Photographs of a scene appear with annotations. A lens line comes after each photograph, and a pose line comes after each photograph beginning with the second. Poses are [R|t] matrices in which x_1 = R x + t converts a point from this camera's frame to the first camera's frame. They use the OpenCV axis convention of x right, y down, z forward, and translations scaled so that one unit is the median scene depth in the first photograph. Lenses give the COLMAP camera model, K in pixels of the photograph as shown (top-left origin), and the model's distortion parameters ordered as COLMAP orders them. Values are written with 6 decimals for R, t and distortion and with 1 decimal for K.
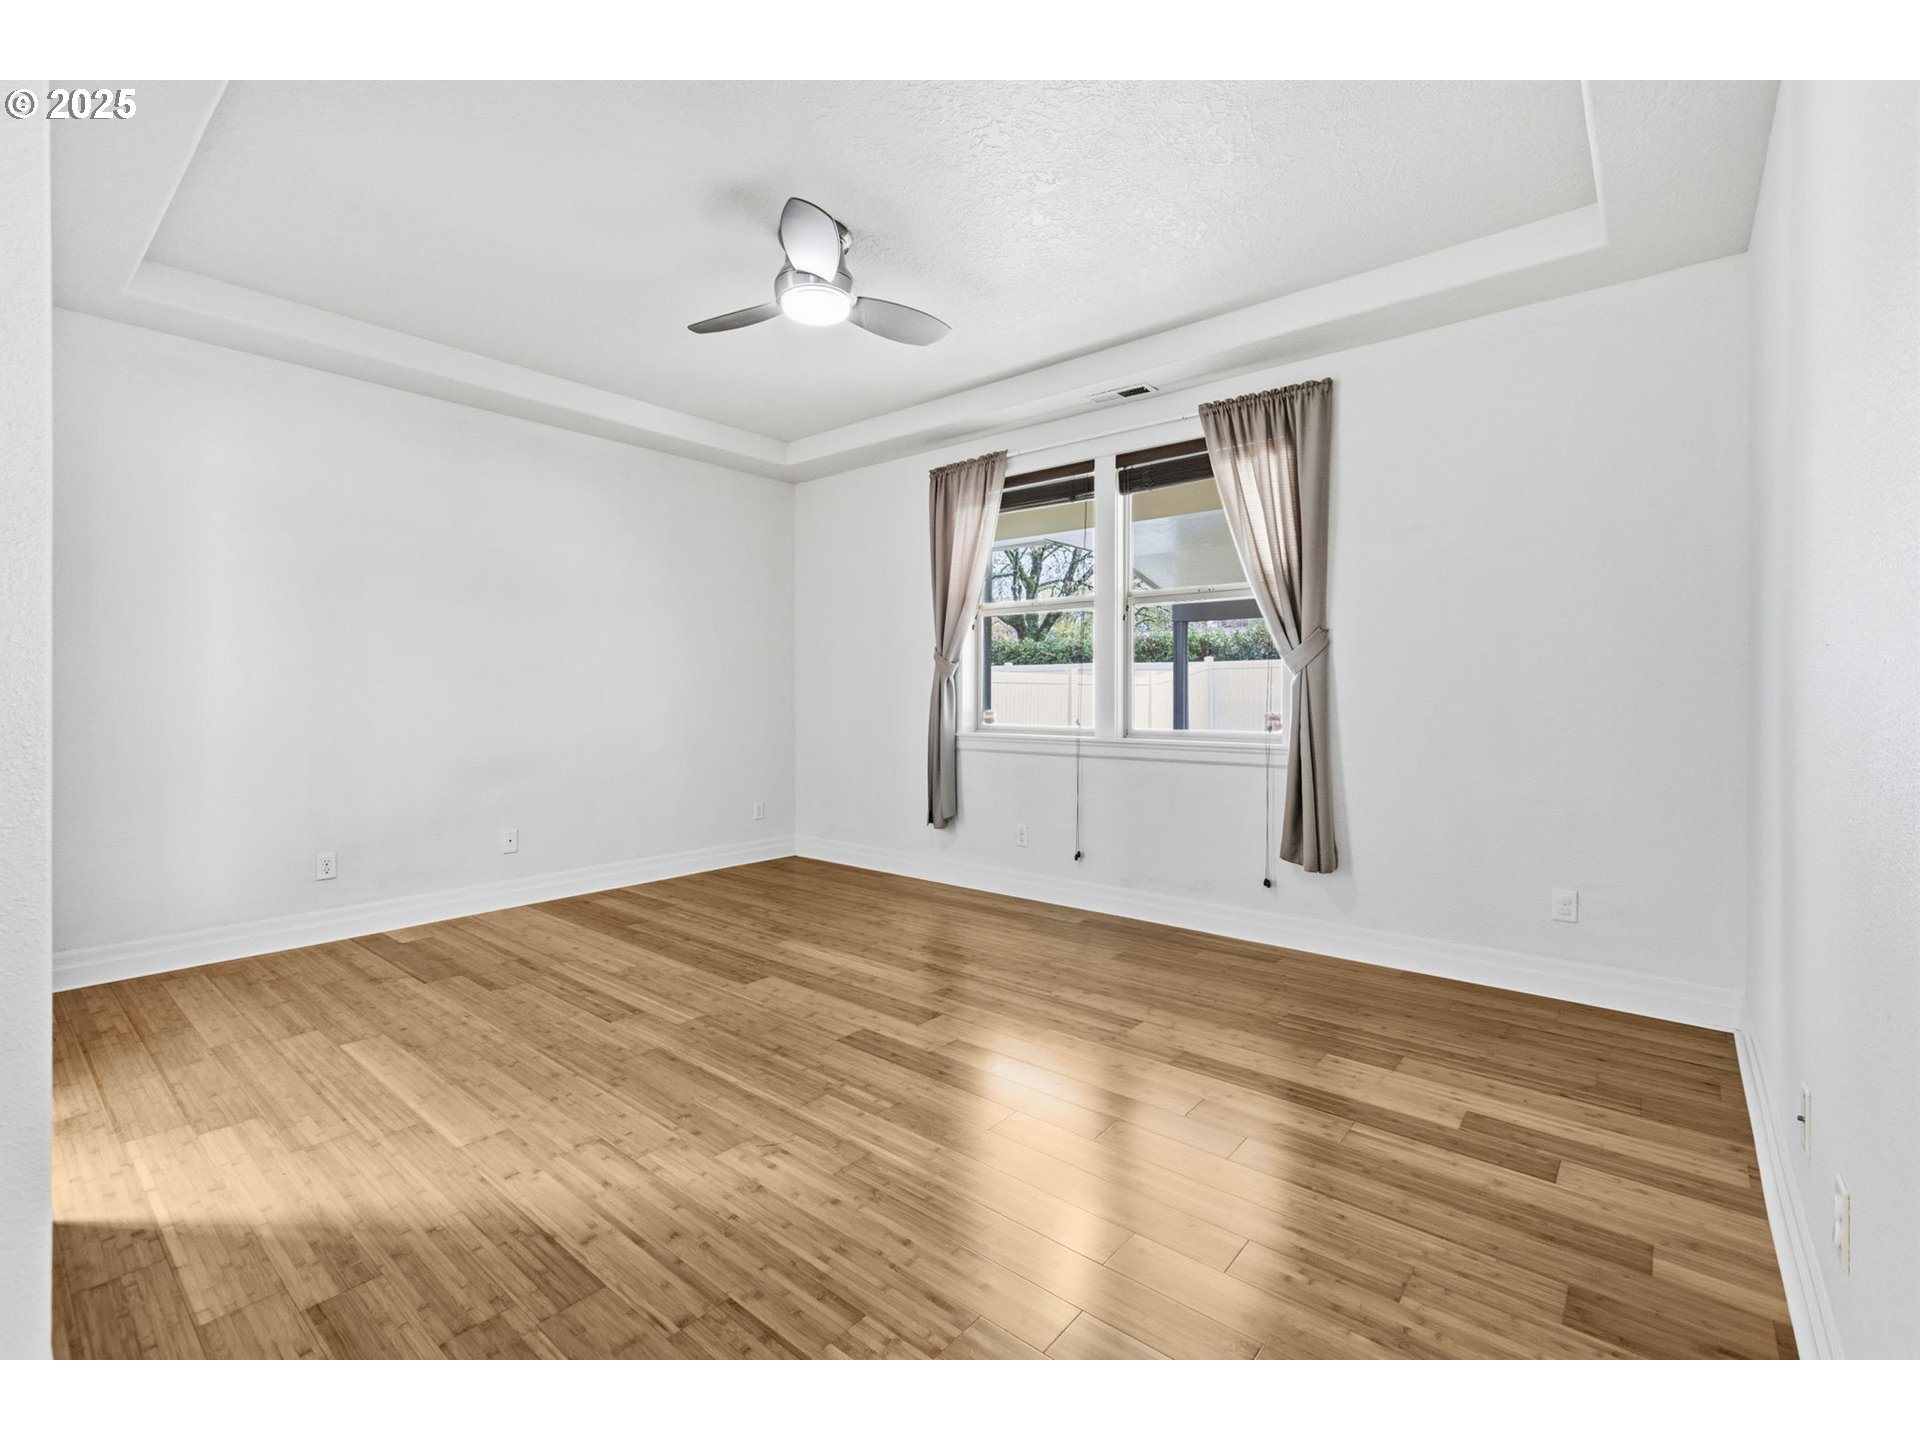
lens RADIAL K [[862.0, 0, 949.9], [0, 862.0, 693.6], [0, 0, 1]] dist [-0.000715, 0.000104]
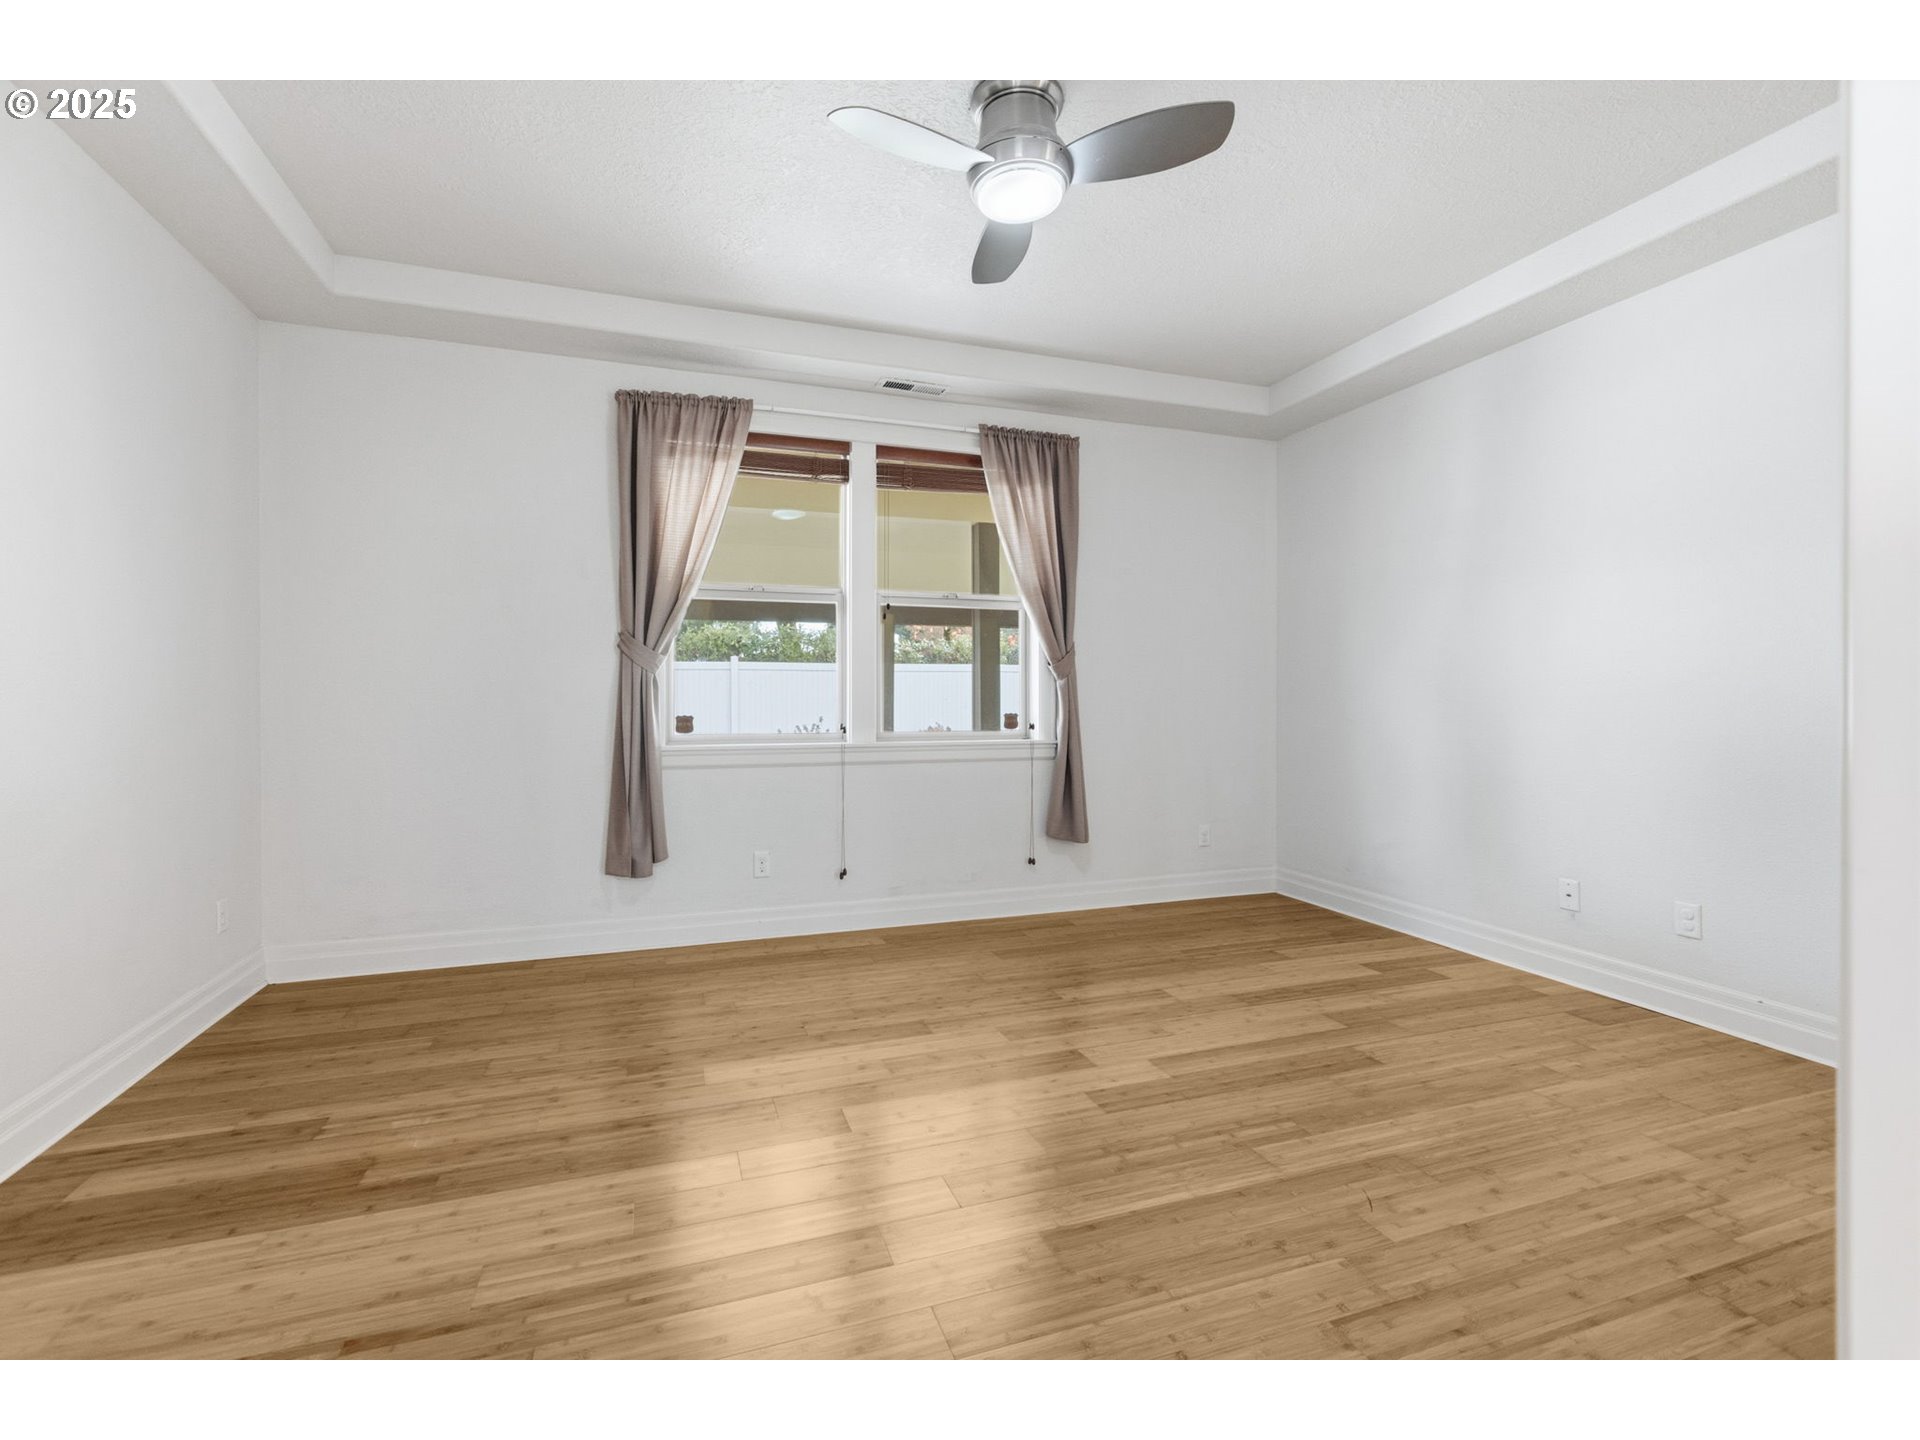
lens RADIAL K [[853.2, 0, 938.4], [0, 853.2, 700.8], [0, 0, 1]] dist [-0.000700, -0.000788]
pose [[0.511510, -0.005105, 0.859262, -0.675019], [0.001256, 0.999986, 0.005193, 0.001137], [-0.859277, -0.001577, 0.511509, 0.531090]]
